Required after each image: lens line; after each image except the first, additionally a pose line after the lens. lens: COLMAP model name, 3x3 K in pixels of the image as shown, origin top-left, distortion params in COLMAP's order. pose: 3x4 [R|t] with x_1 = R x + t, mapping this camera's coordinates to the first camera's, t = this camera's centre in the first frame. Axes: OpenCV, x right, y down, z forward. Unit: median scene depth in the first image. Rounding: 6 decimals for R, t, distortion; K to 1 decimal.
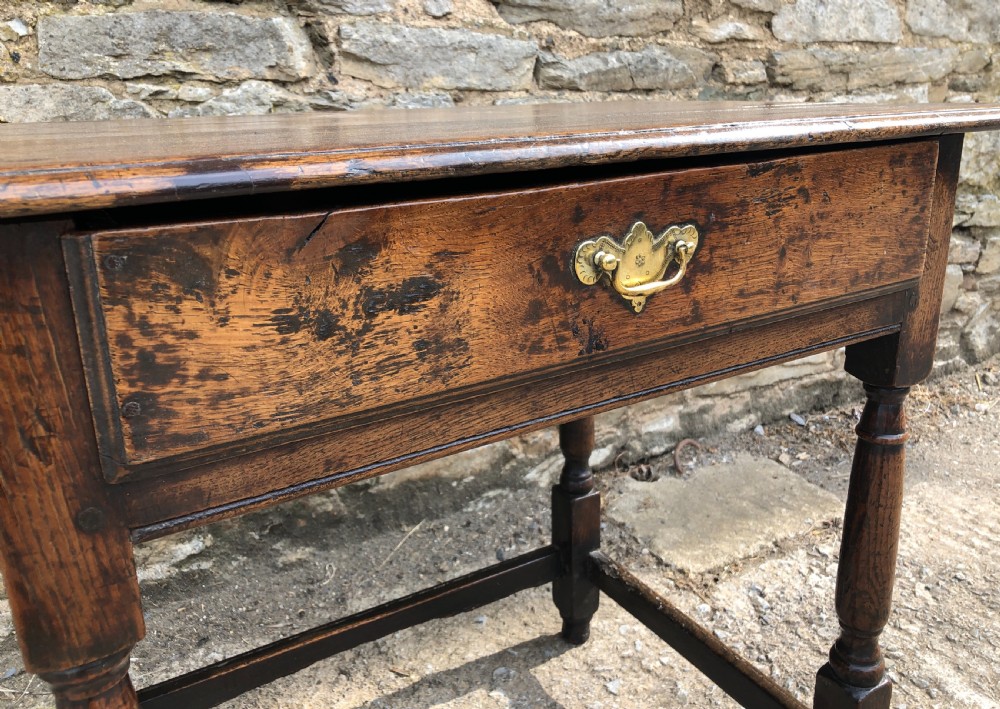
lens RADIAL K [[833.1, 0, 509.6], [0, 833.1, 324.4], [0, 0, 1]] dist [-0.002056, 0.023581]
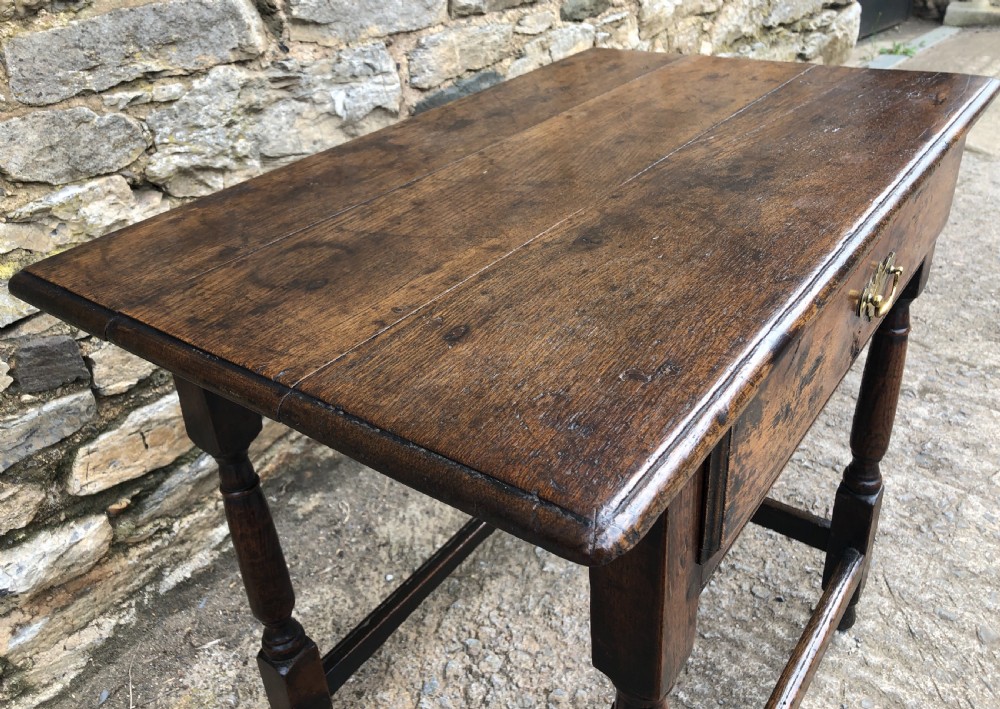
lens RADIAL K [[833.1, 0, 500.4], [0, 833.1, 326.6], [0, 0, 1]] dist [-0.002056, 0.023581]
pose [[0.926638, -0.219023, 0.305565, -0.350527], [0.149964, 0.960650, 0.233802, -0.174933], [-0.344749, -0.170826, 0.923021, -0.031196]]
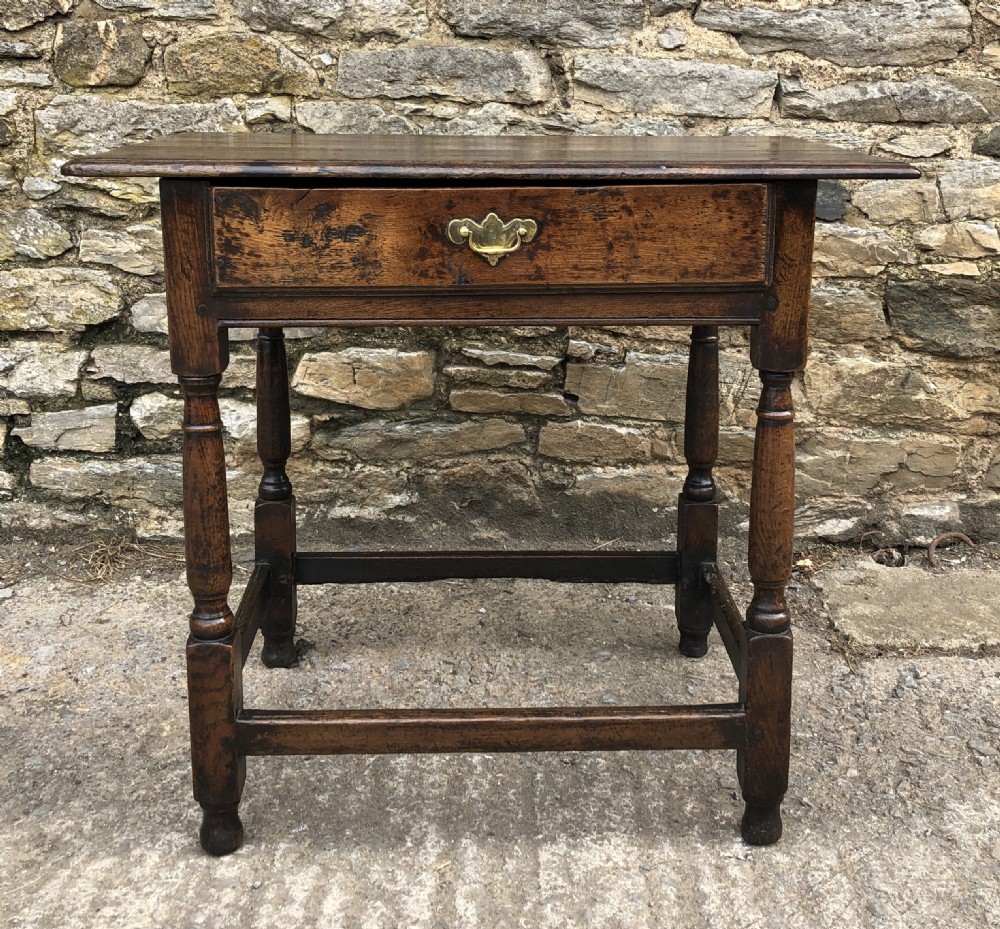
lens RADIAL K [[1317.1, 0, 519.1], [0, 1317.1, 348.9], [0, 0, 1]] dist [0.057370, 0.000000]
pose [[0.869081, 0.131830, -0.476781, 0.633480], [-0.164082, 0.986092, -0.026435, 0.090989], [0.466665, 0.101205, 0.878625, -0.565817]]
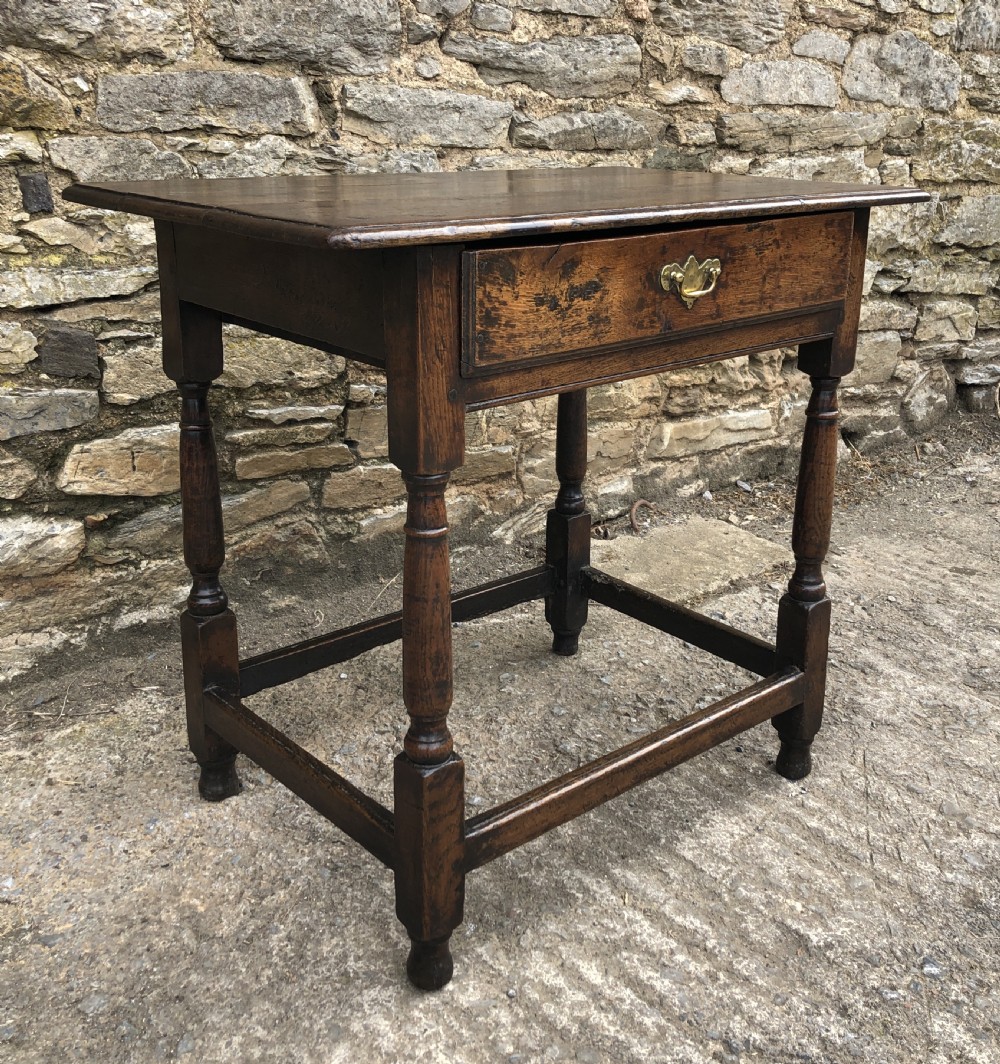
lens RADIAL K [[1236.0, 0, 546.8], [0, 1236.0, 472.3], [0, 0, 1]] dist [0.025073, 0.000000]
pose [[0.980464, -0.017415, 0.195924, -0.268023], [0.014855, 0.999784, 0.014529, 0.117127], [-0.196135, -0.011334, 0.980511, -0.609611]]
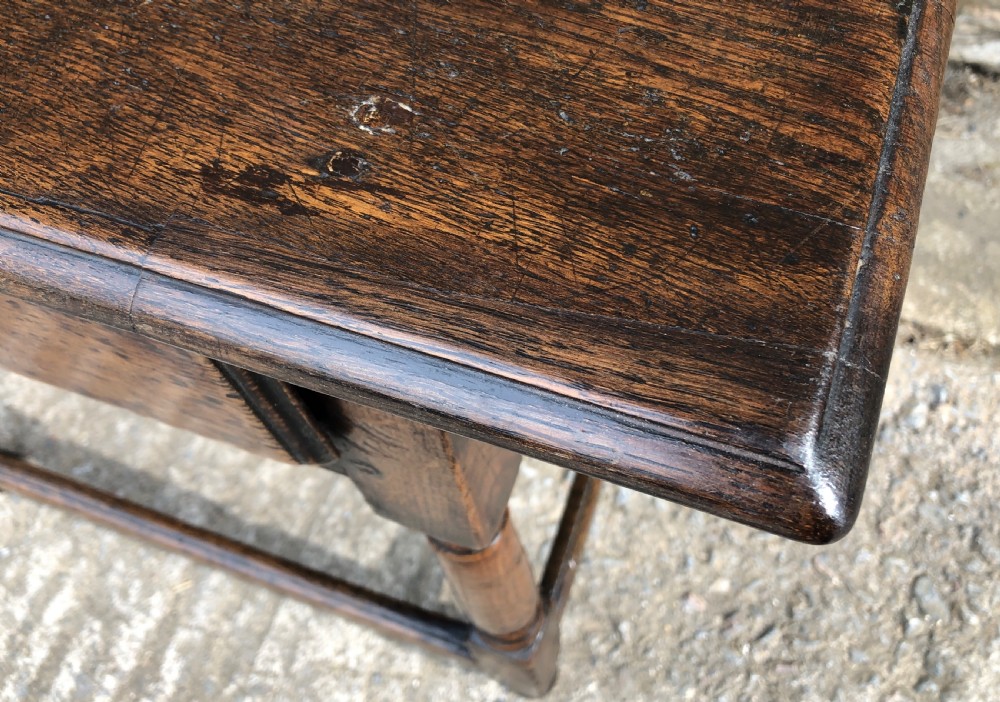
lens RADIAL K [[833.1, 0, 497.0], [0, 833.1, 358.7], [0, 0, 1]] dist [-0.002056, 0.023581]
pose [[0.628419, 0.688099, -0.362780, 0.332964], [-0.148970, 0.564199, 0.812088, -0.183900], [0.763477, -0.456288, 0.457060, 0.520236]]
